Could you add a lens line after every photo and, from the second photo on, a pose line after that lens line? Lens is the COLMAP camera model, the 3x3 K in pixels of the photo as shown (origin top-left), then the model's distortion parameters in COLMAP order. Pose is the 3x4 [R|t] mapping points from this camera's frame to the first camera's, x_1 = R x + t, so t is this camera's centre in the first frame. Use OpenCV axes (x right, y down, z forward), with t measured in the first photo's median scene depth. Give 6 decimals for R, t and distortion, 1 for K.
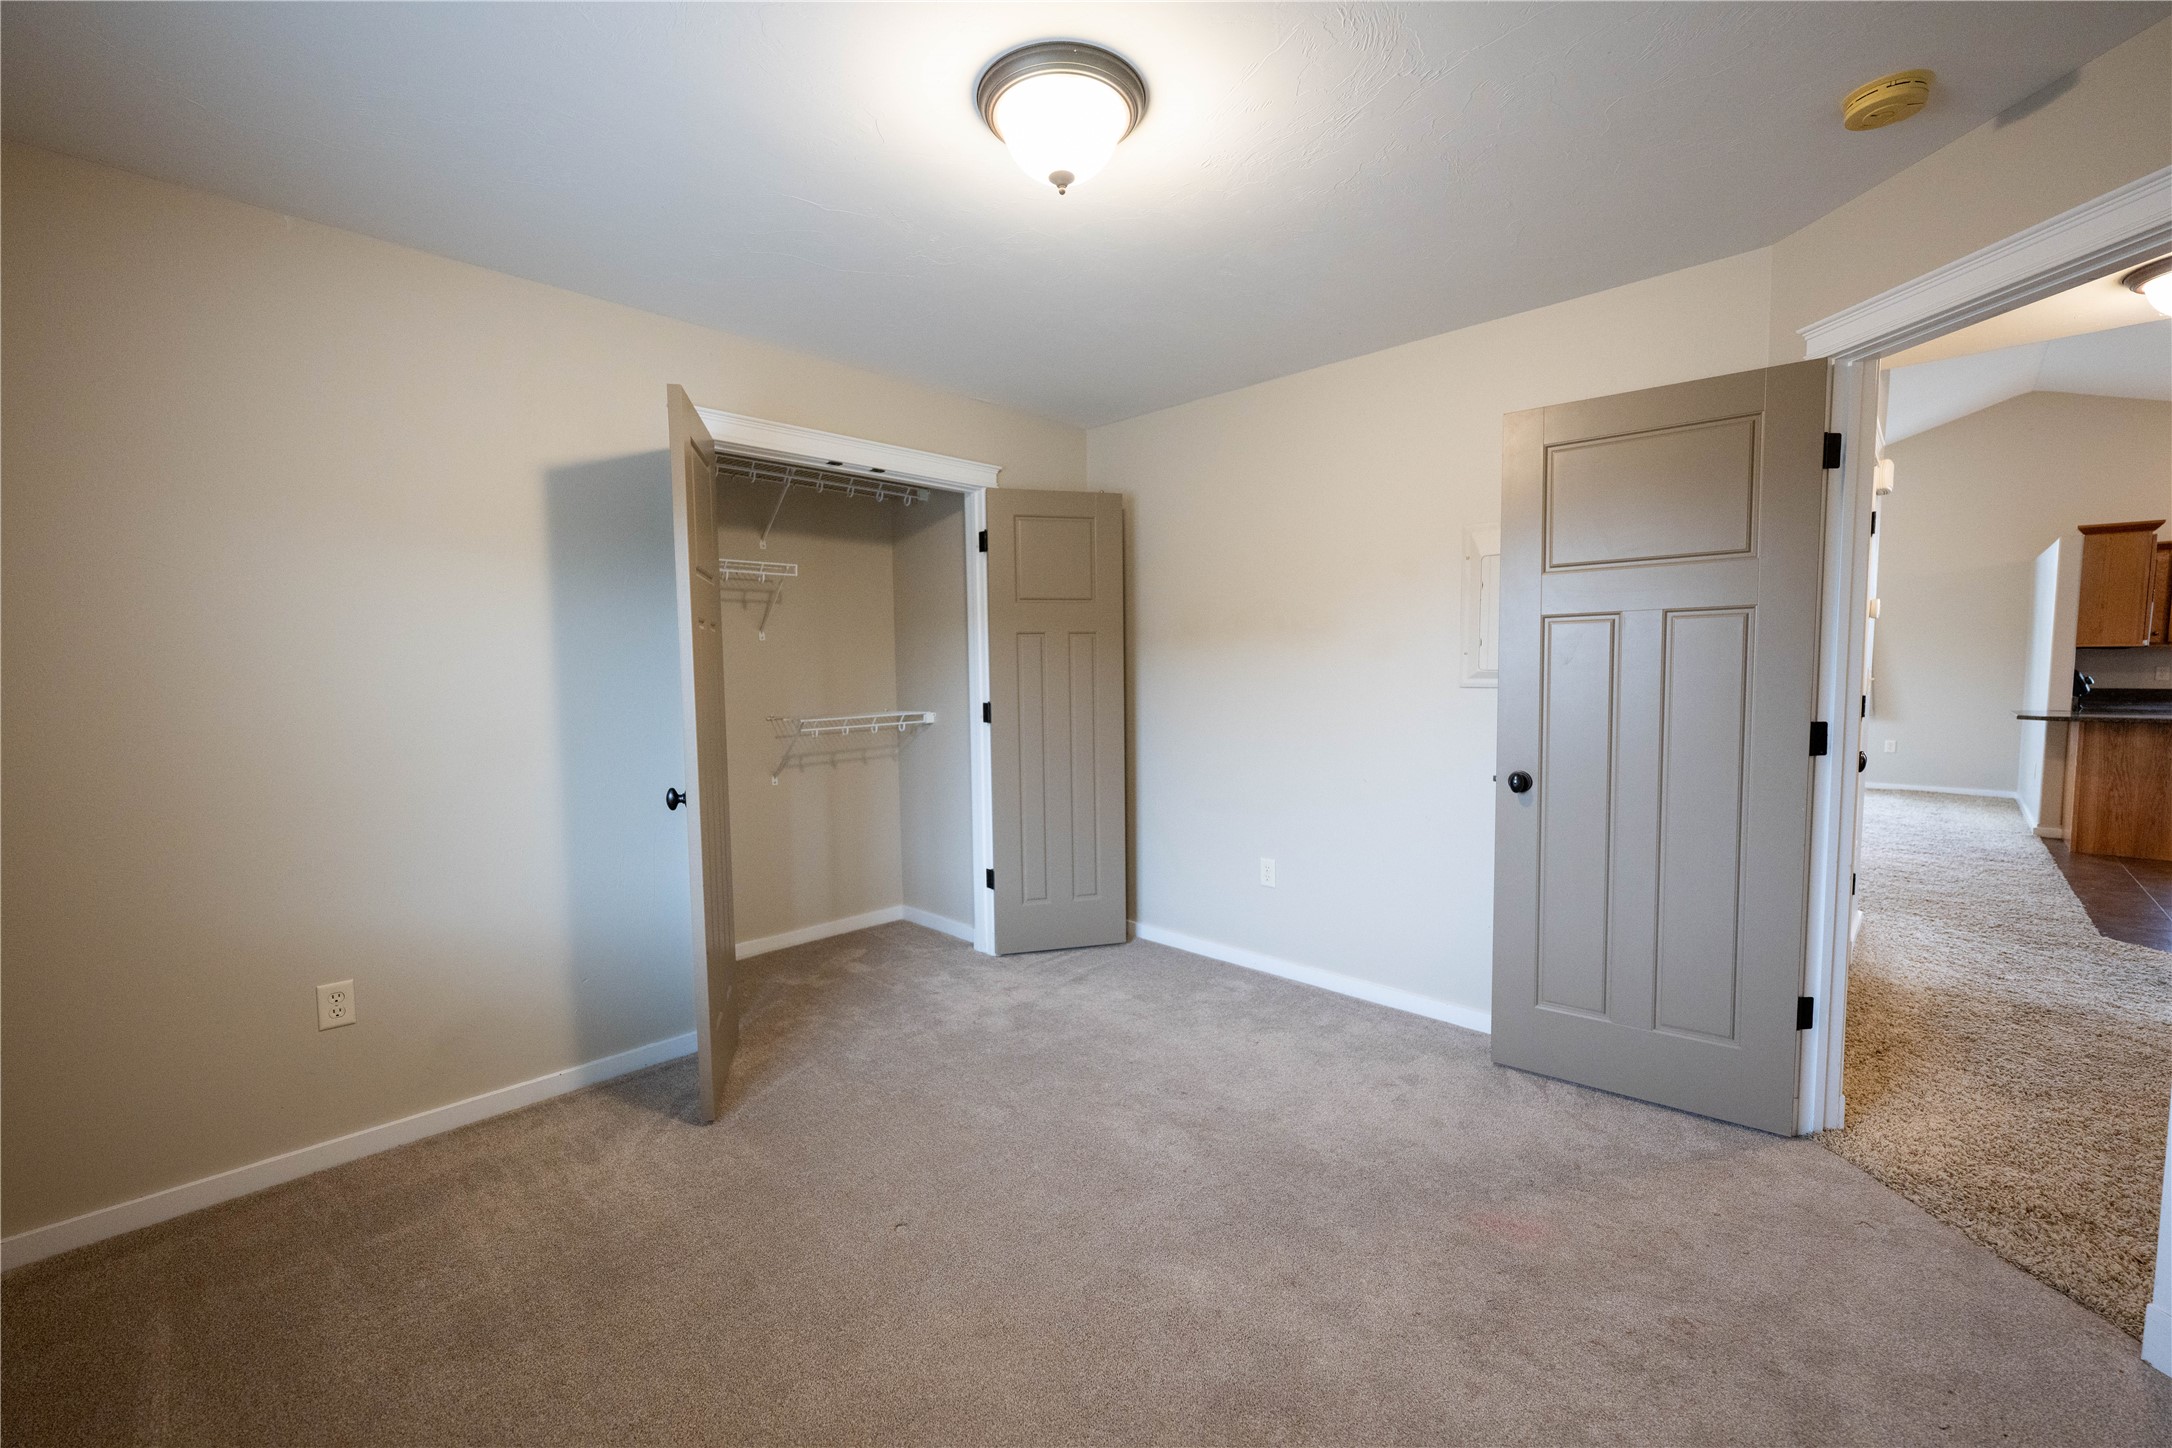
lens RADIAL K [[893.6, 0, 1081.8], [0, 893.6, 729.7], [0, 0, 1]] dist [-0.011382, -0.000492]
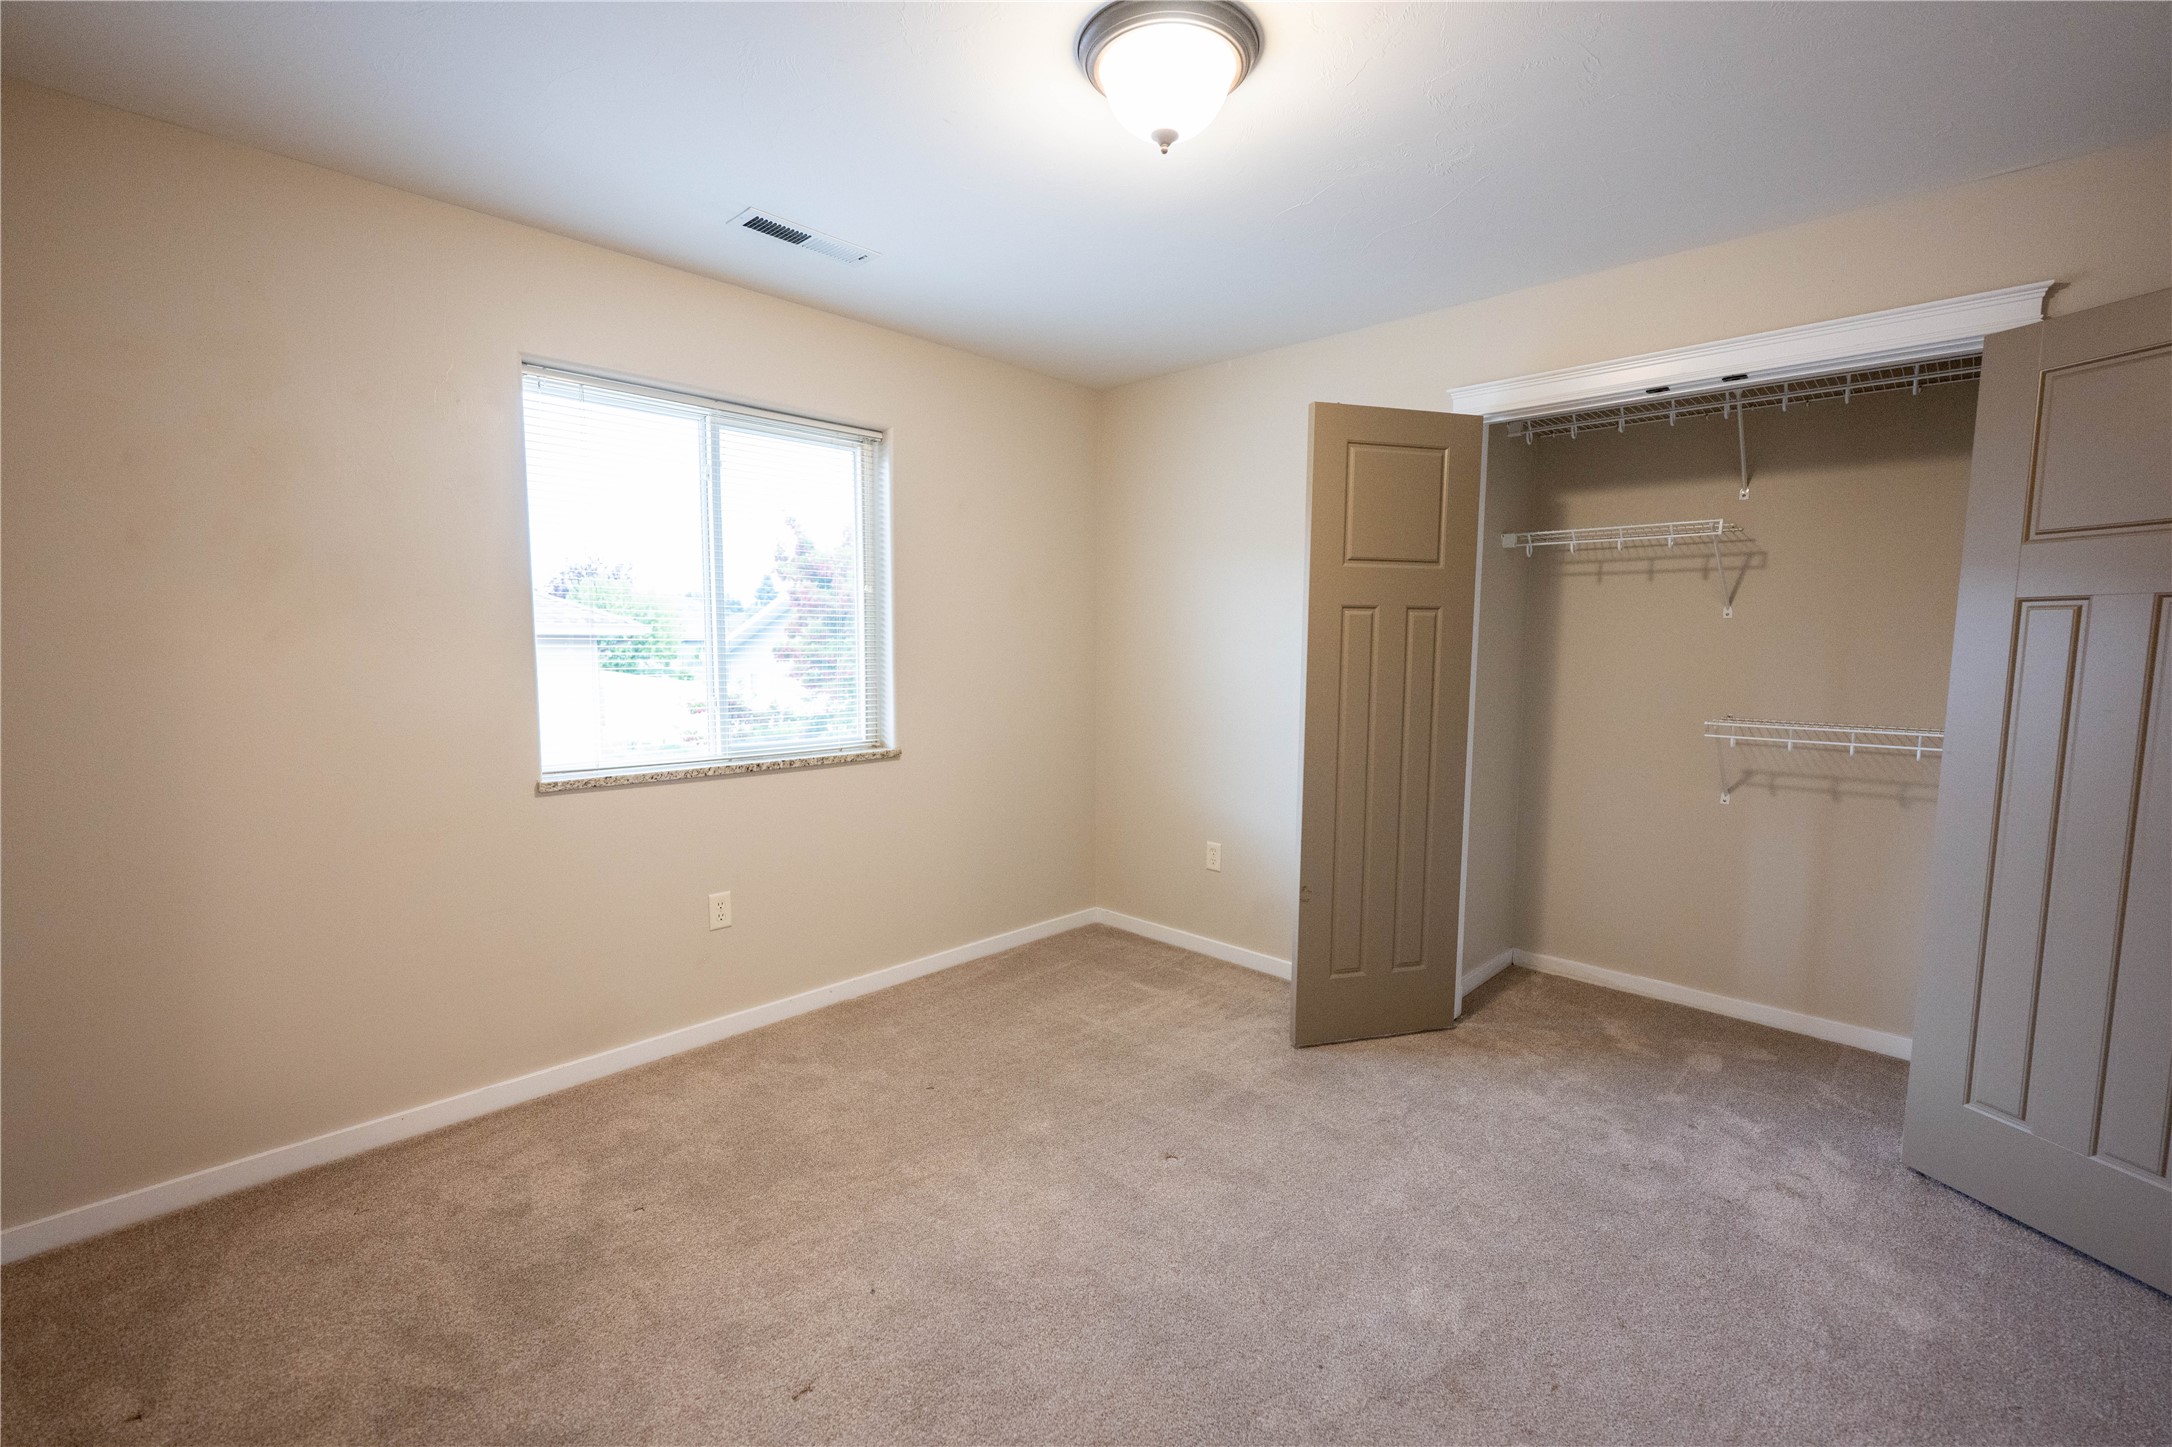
lens RADIAL K [[893.6, 0, 1070.1], [0, 893.6, 729.4], [0, 0, 1]] dist [-0.011382, -0.000492]
pose [[-0.005640, 0.108630, -0.994066, 0.429200], [-0.084897, 0.990441, 0.108715, -0.038733], [0.996374, 0.085007, 0.003636, 0.427320]]
